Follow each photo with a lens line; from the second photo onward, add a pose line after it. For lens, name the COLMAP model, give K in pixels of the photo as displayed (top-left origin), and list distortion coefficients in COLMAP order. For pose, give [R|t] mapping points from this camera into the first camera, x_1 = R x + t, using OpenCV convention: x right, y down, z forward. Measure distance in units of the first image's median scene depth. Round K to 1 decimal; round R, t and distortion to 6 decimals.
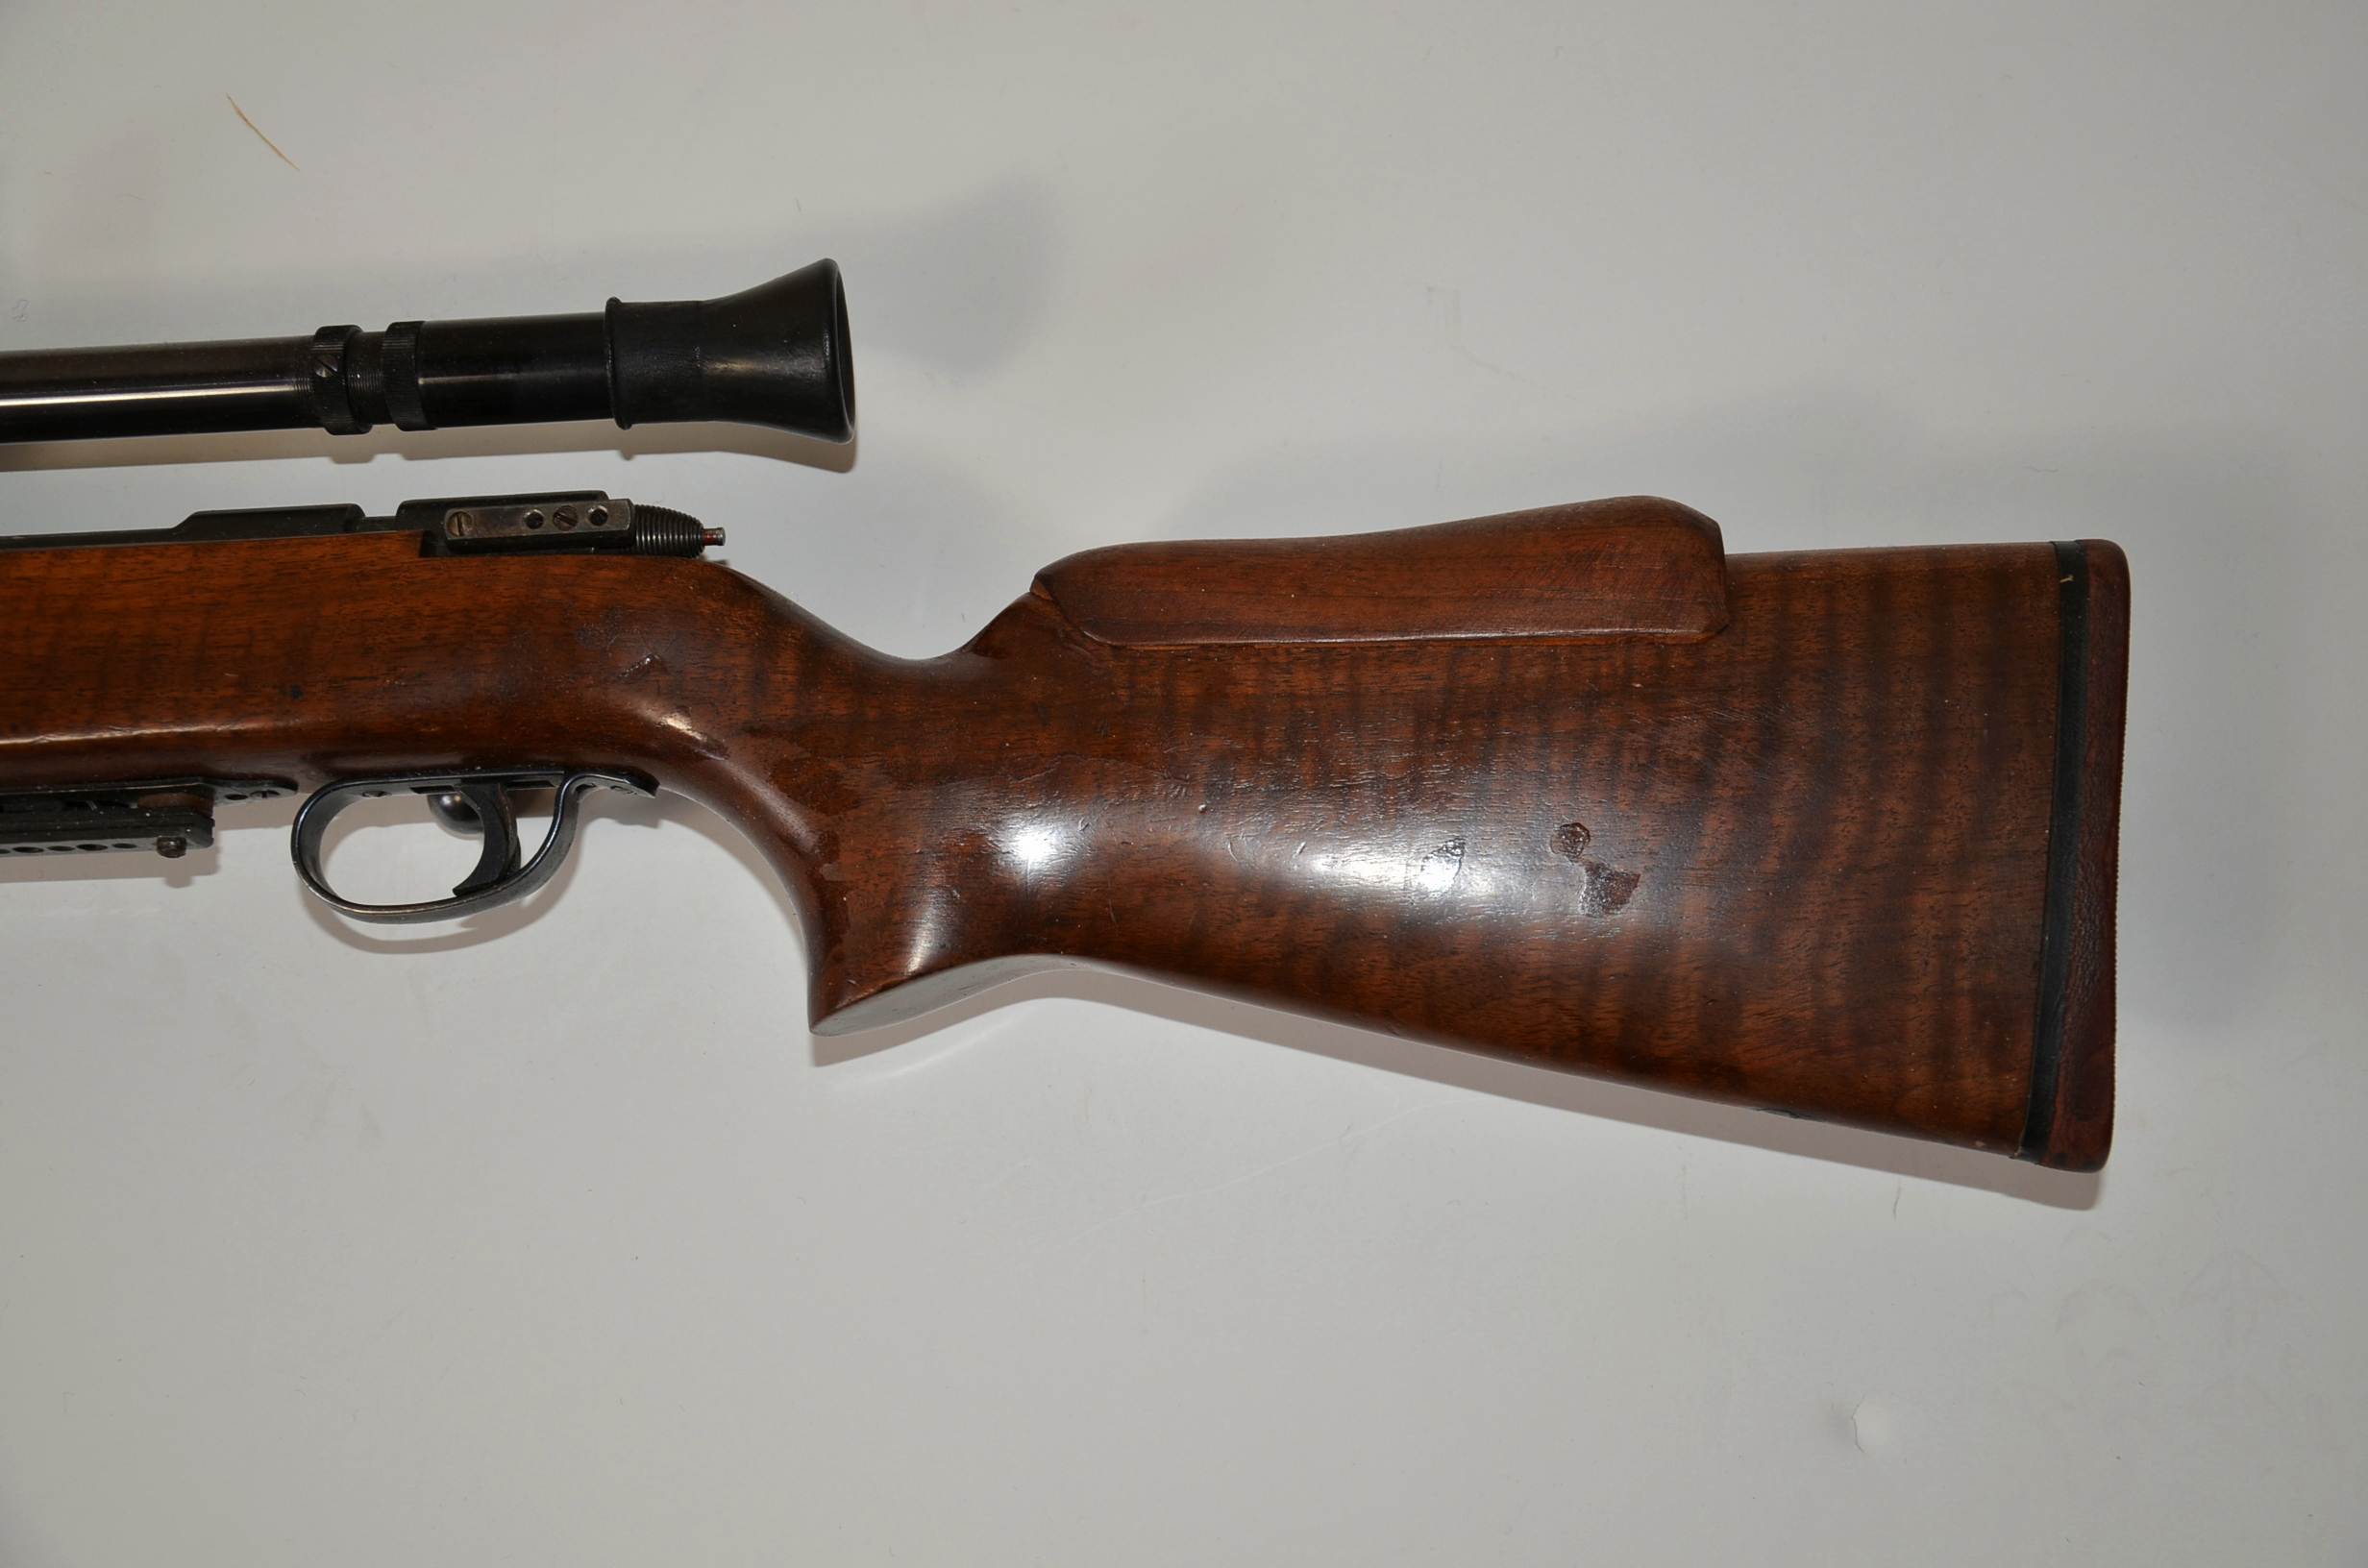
lens RADIAL K [[3261.2, 0, 1183.3], [0, 3261.2, 783.3], [0, 0, 1]] dist [0.029448, 0.000000]
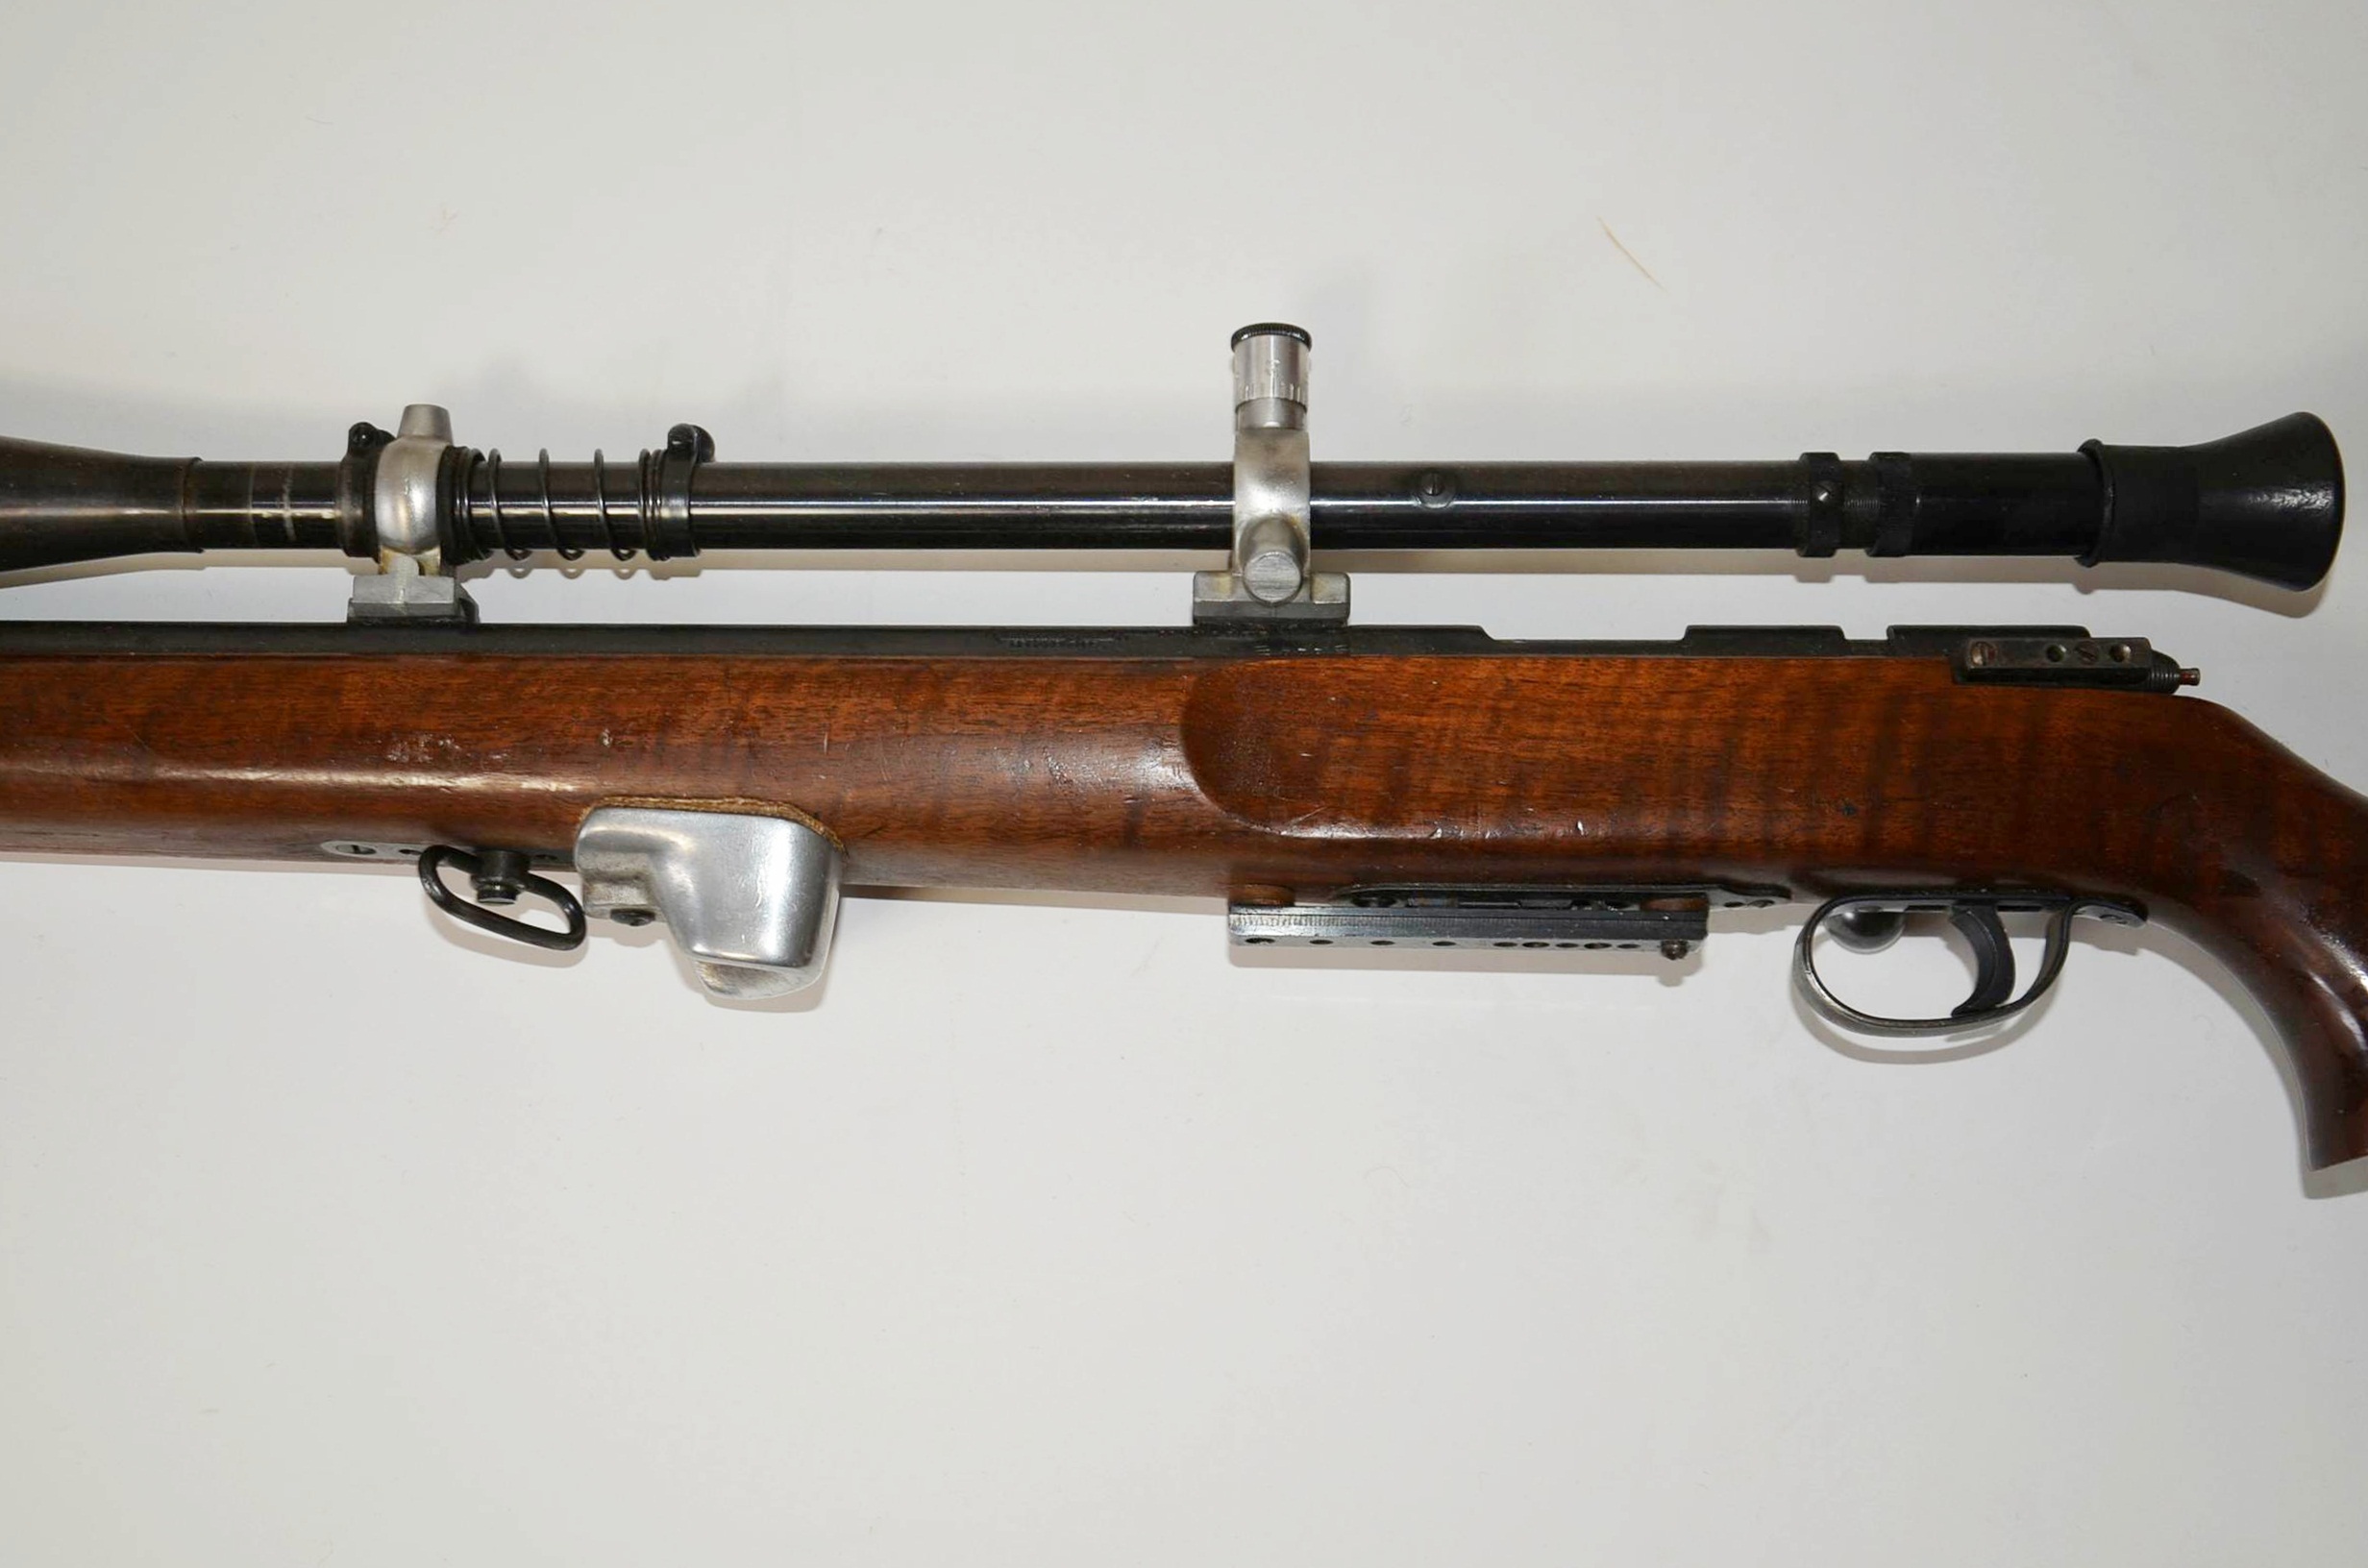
lens RADIAL K [[3261.2, 0, 1183.5], [0, 3261.2, 788.3], [0, 0, 1]] dist [0.029448, 0.000000]
pose [[0.998548, 0.053875, -0.000450, -0.462047], [-0.053873, 0.998352, -0.019749, -0.002587], [-0.000615, 0.019745, 0.999805, -0.032113]]
